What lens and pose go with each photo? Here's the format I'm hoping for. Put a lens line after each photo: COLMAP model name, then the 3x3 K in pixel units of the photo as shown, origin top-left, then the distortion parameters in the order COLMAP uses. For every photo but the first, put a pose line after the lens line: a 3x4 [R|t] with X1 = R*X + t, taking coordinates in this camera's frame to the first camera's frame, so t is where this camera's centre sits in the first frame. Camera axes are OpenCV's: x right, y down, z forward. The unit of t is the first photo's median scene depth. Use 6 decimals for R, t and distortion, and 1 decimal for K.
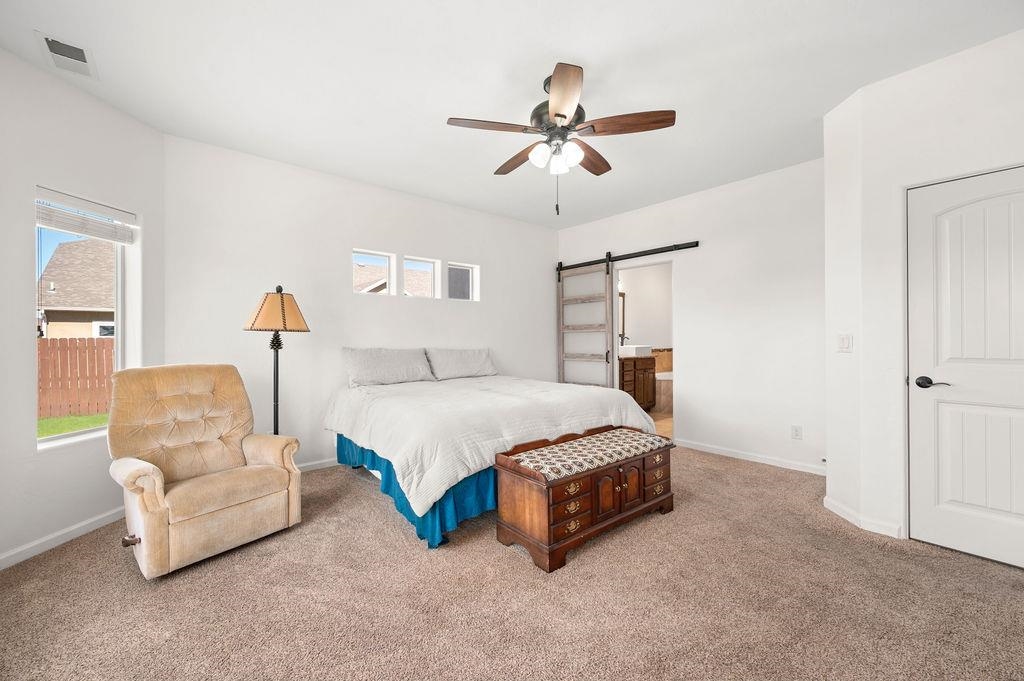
lens RADIAL K [[413.6, 0, 512.6], [0, 413.6, 339.1], [0, 0, 1]] dist [0.000975, -0.000279]
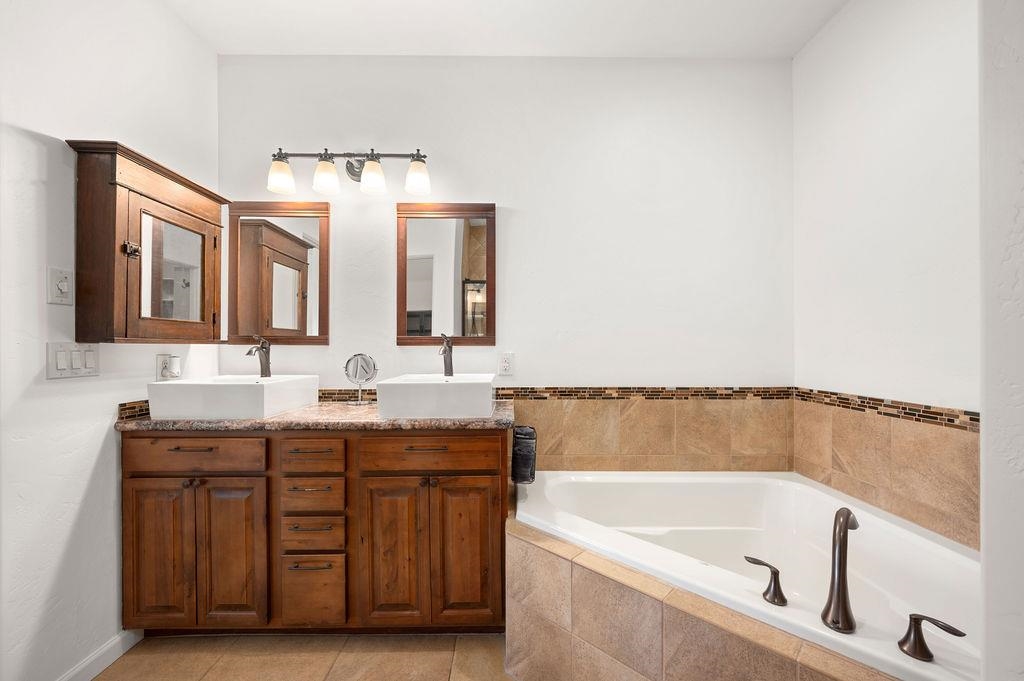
lens RADIAL K [[413.6, 0, 511.5], [0, 413.6, 347.6], [0, 0, 1]] dist [0.000975, -0.000279]
pose [[0.778270, 0.004077, -0.627917, 0.652947], [-0.010261, 0.999928, -0.006226, 0.000544], [0.627846, 0.011289, 0.778255, 1.060289]]
